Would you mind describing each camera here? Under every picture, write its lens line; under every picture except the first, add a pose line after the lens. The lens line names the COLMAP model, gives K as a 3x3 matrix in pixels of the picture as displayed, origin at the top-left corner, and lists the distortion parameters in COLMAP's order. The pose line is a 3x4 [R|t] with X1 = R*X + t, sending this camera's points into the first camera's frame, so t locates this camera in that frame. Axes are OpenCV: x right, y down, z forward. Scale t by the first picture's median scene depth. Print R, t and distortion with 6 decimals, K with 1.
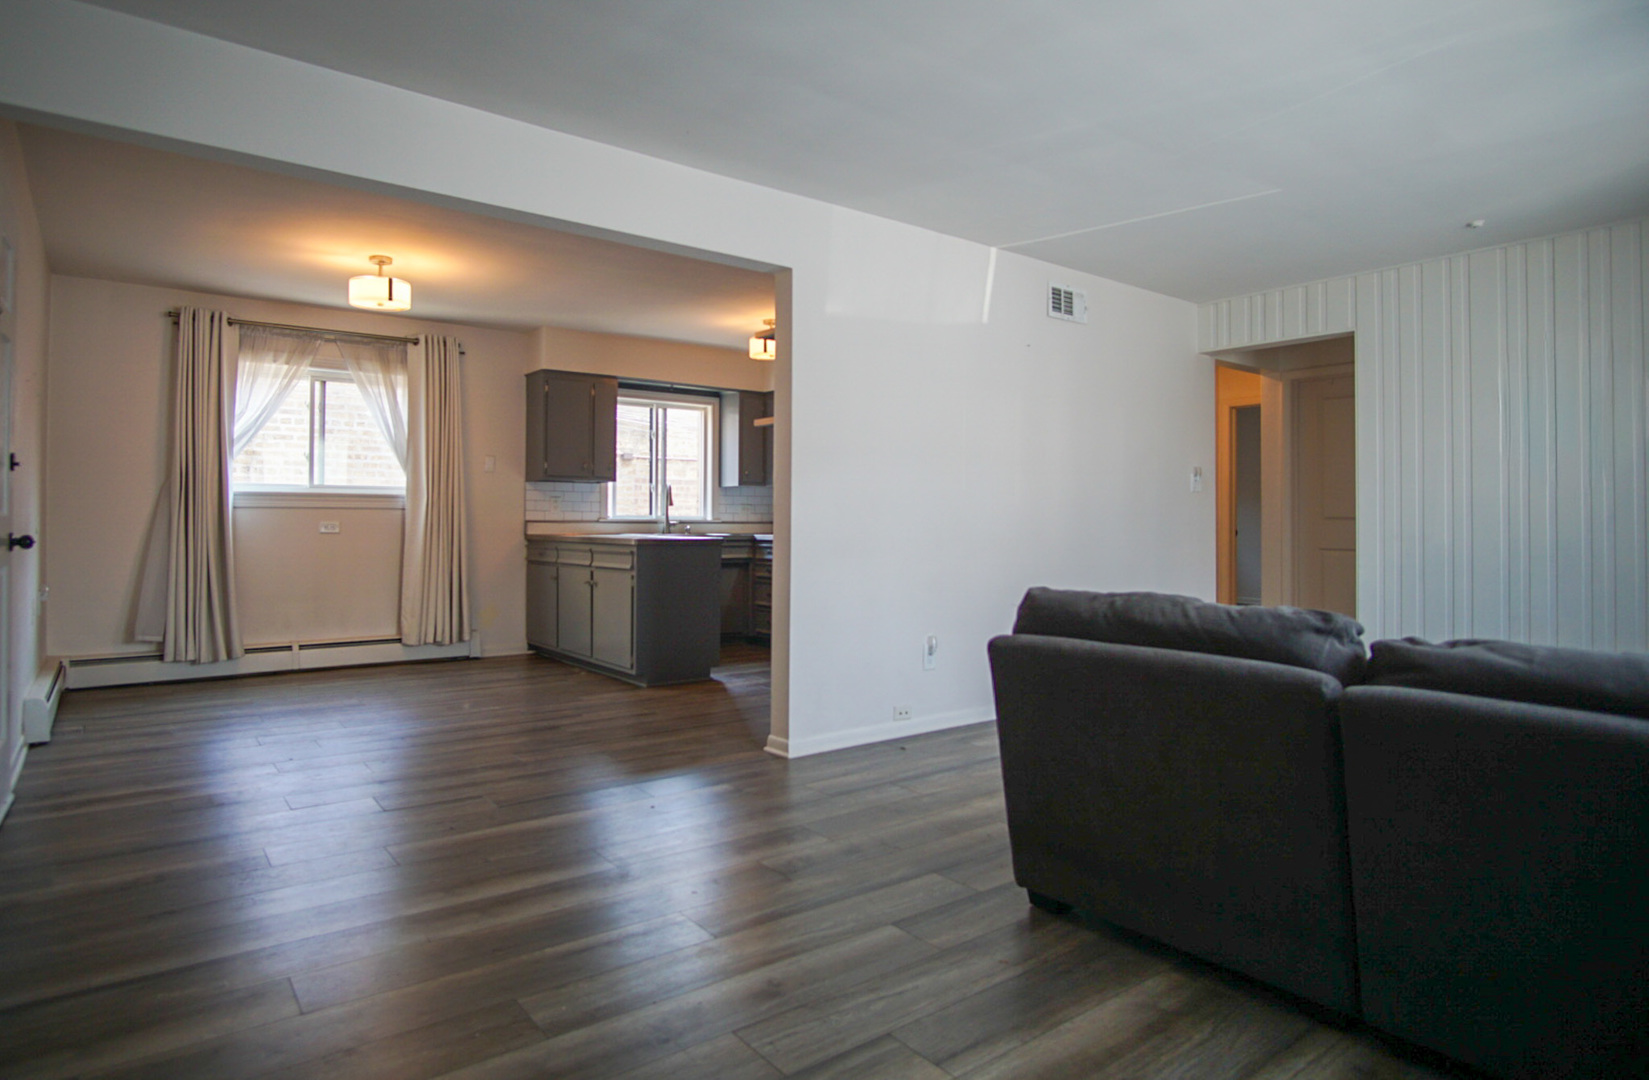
lens RADIAL K [[905.9, 0, 782.8], [0, 905.9, 510.3], [0, 0, 1]] dist [-0.036408, -0.000043]
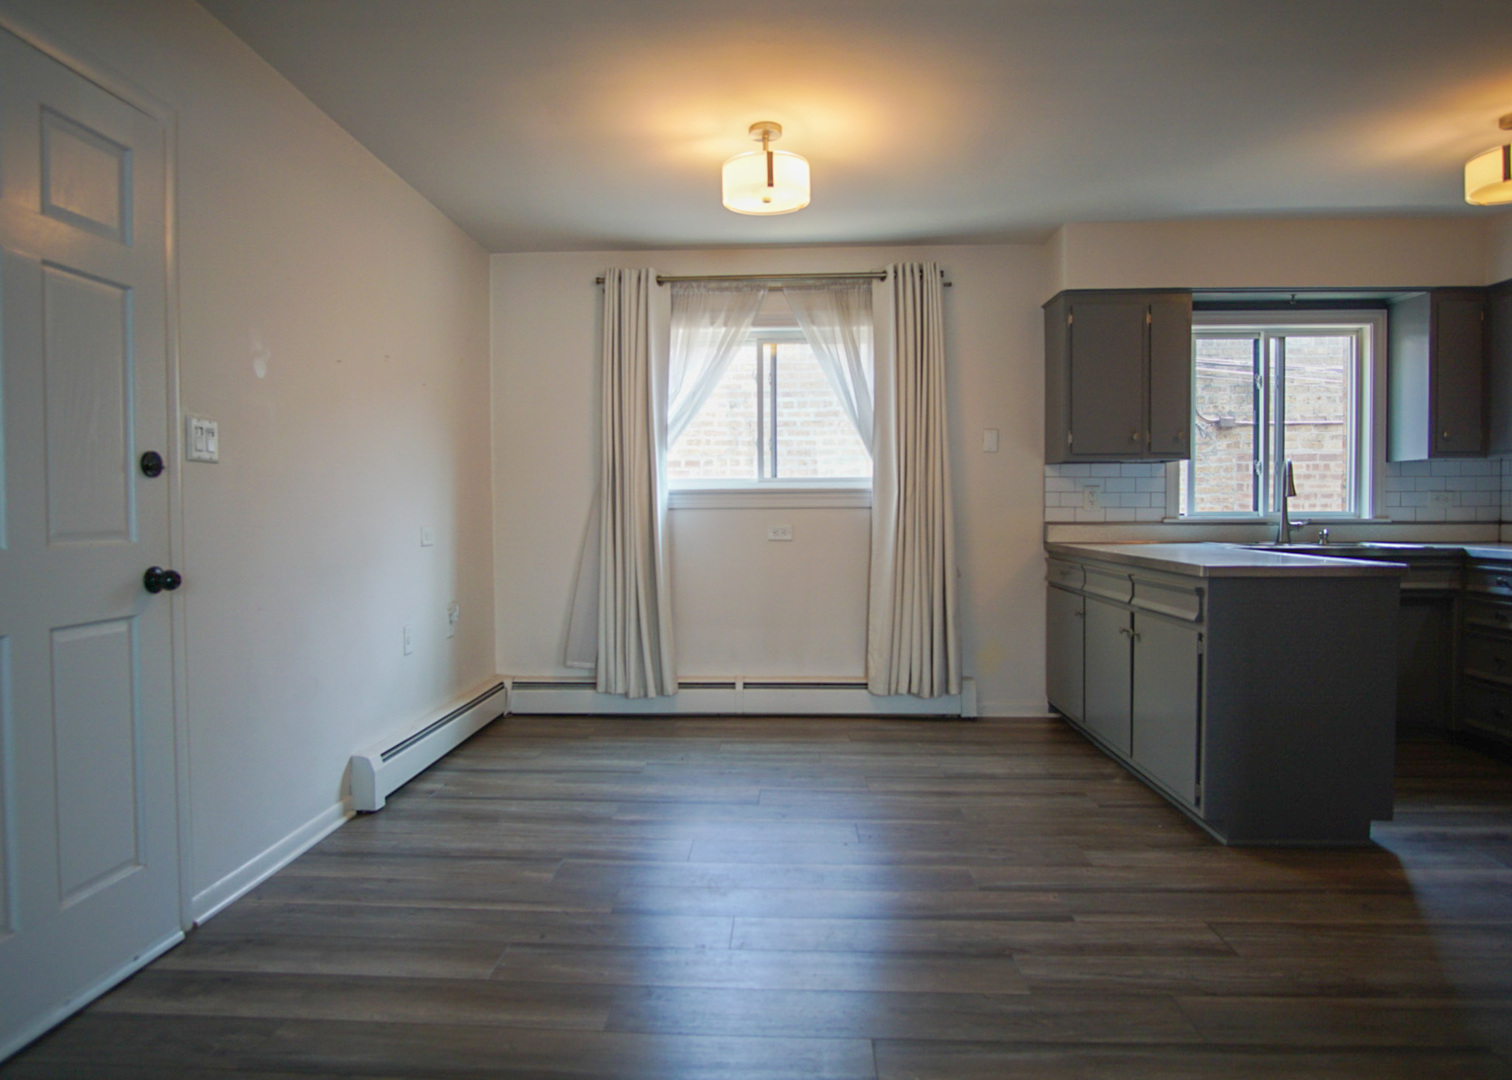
lens RADIAL K [[900.1, 0, 752.8], [0, 900.1, 528.5], [0, 0, 1]] dist [-0.024210, 0.001466]
pose [[0.778287, 0.007490, -0.627864, -0.034251], [0.015680, 0.999385, 0.031359, -0.009051], [0.627712, -0.034252, 0.777691, 0.360191]]
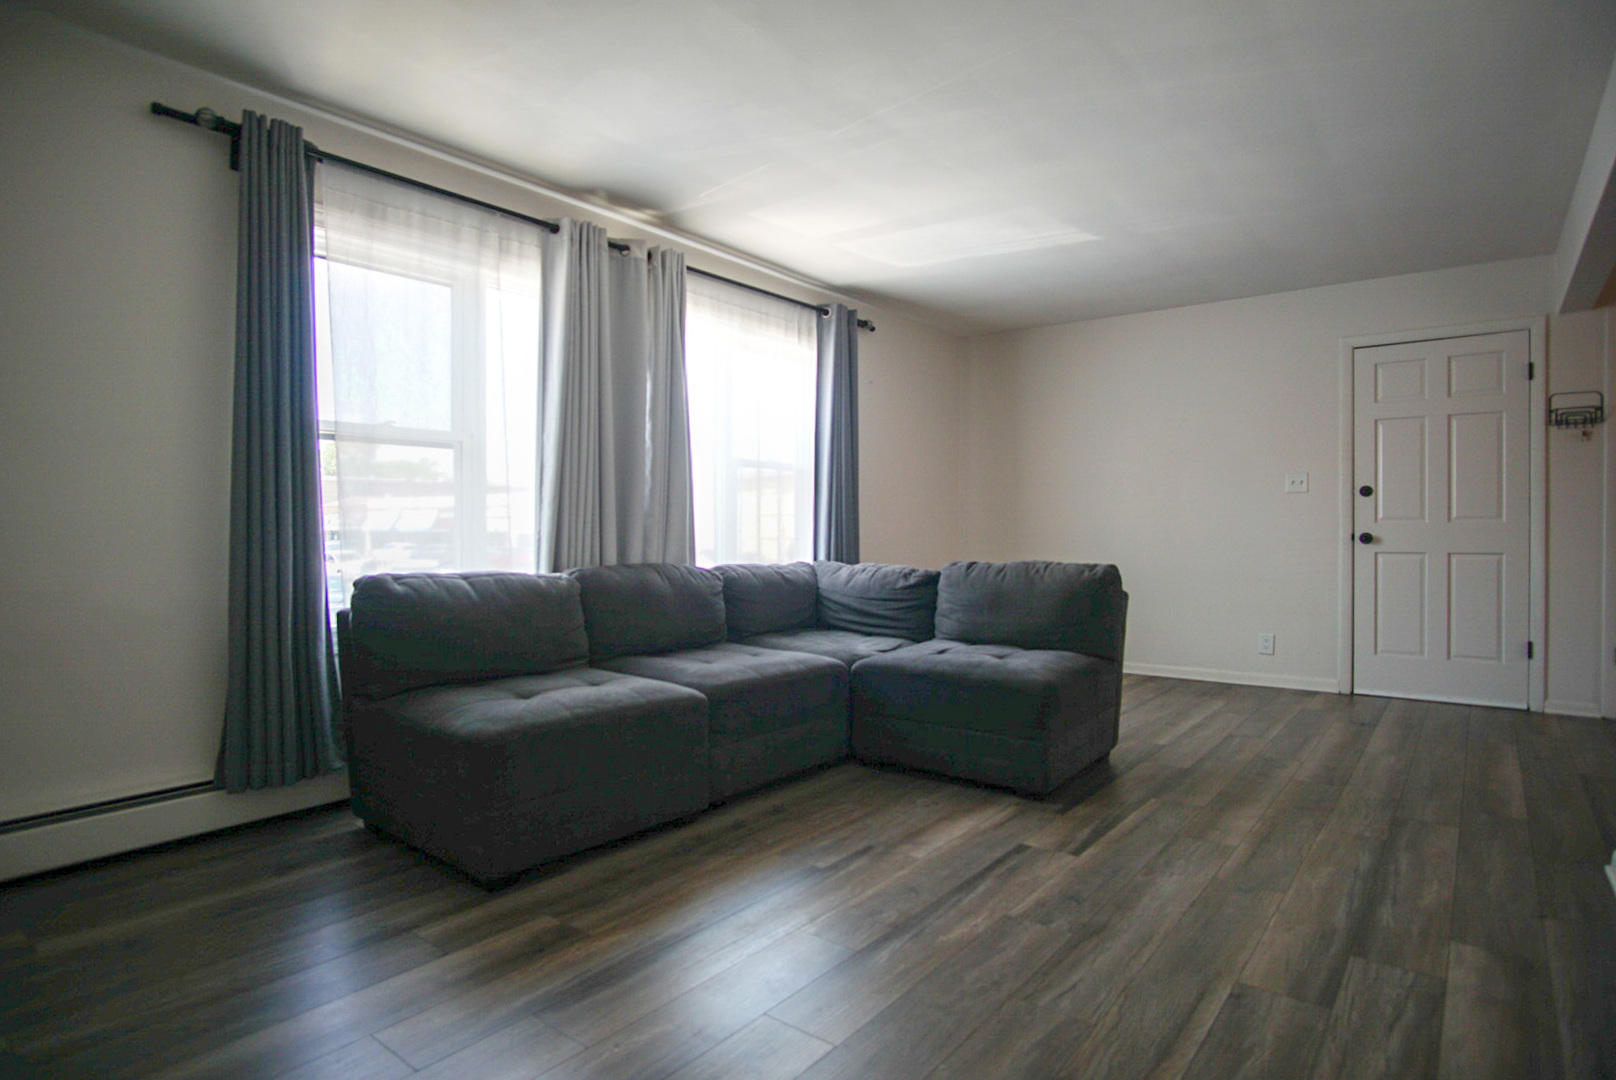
lens RADIAL K [[864.6, 0, 797.7], [0, 864.6, 538.9], [0, 0, 1]] dist [-0.027327, 0.002673]
pose [[-0.967671, 0.000717, -0.252215, 0.444647], [0.001260, 0.999997, -0.001992, 0.015634], [0.252213, -0.002245, -0.967669, 0.862845]]
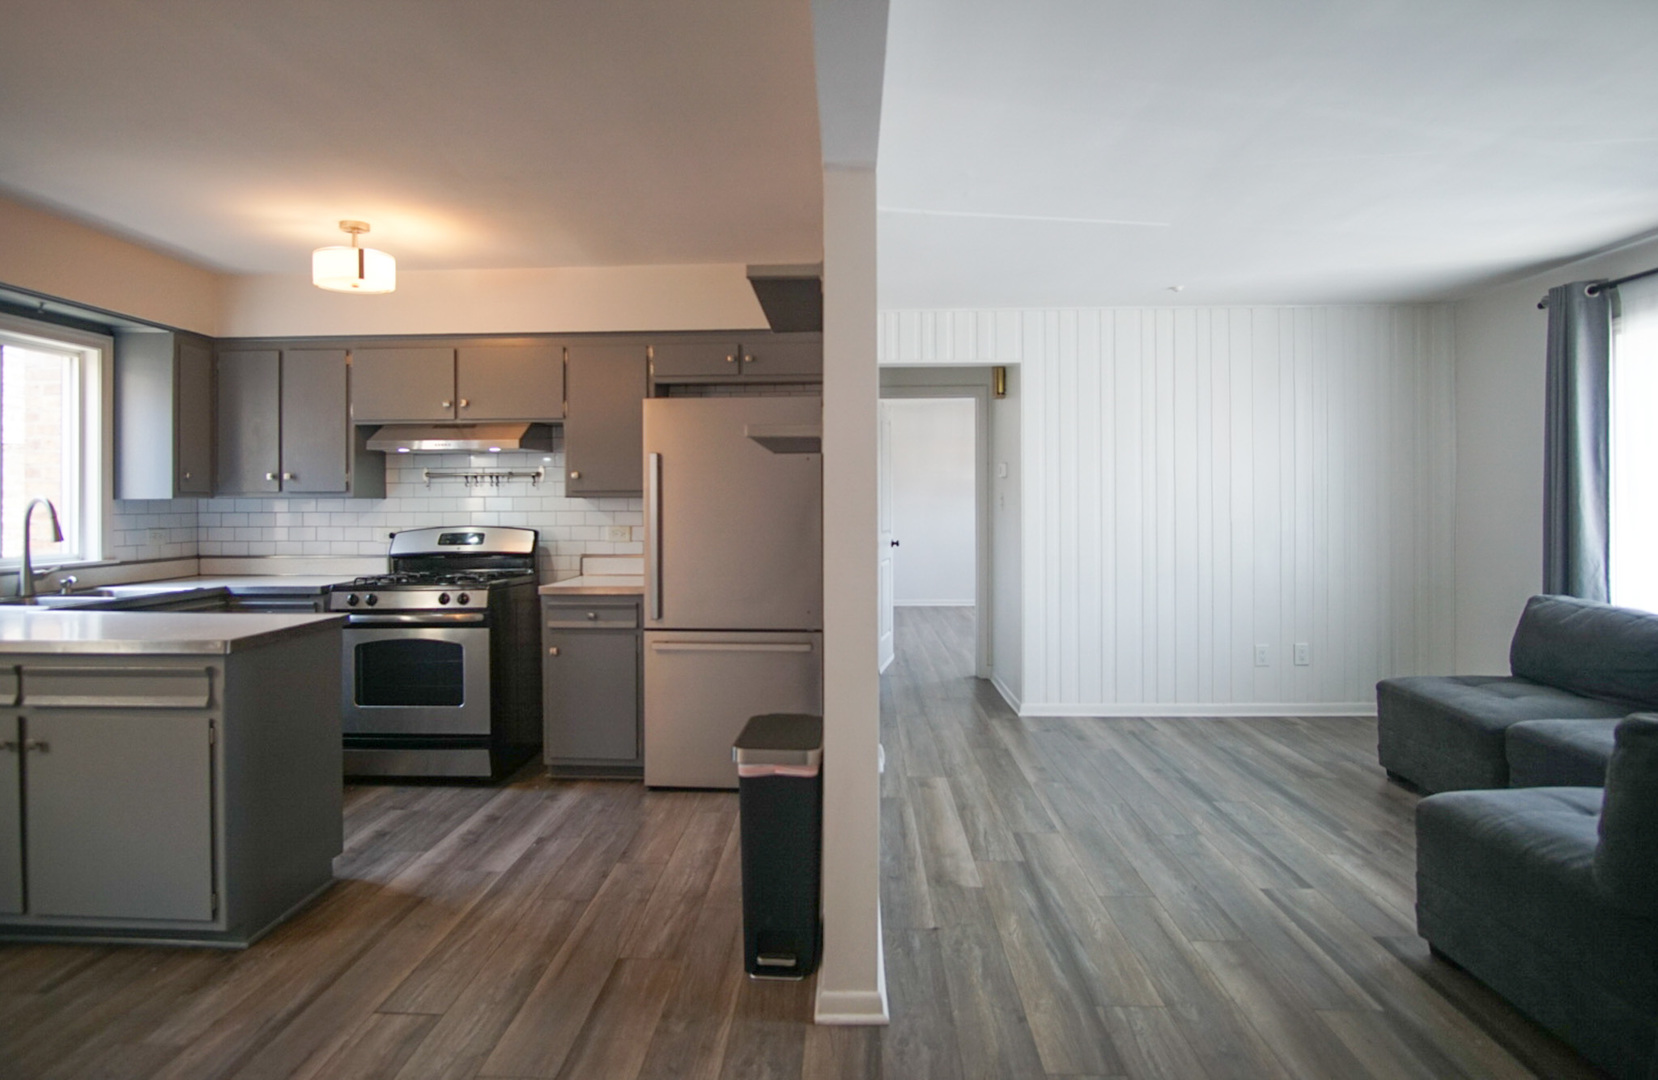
lens RADIAL K [[928.5, 0, 807.8], [0, 928.5, 498.8], [0, 0, 1]] dist [-0.033304, 0.010015]
pose [[0.633051, -0.005373, 0.774091, -0.285305], [-0.003022, 0.999951, 0.009412, -0.039914], [-0.774104, -0.008298, 0.633004, 0.395082]]
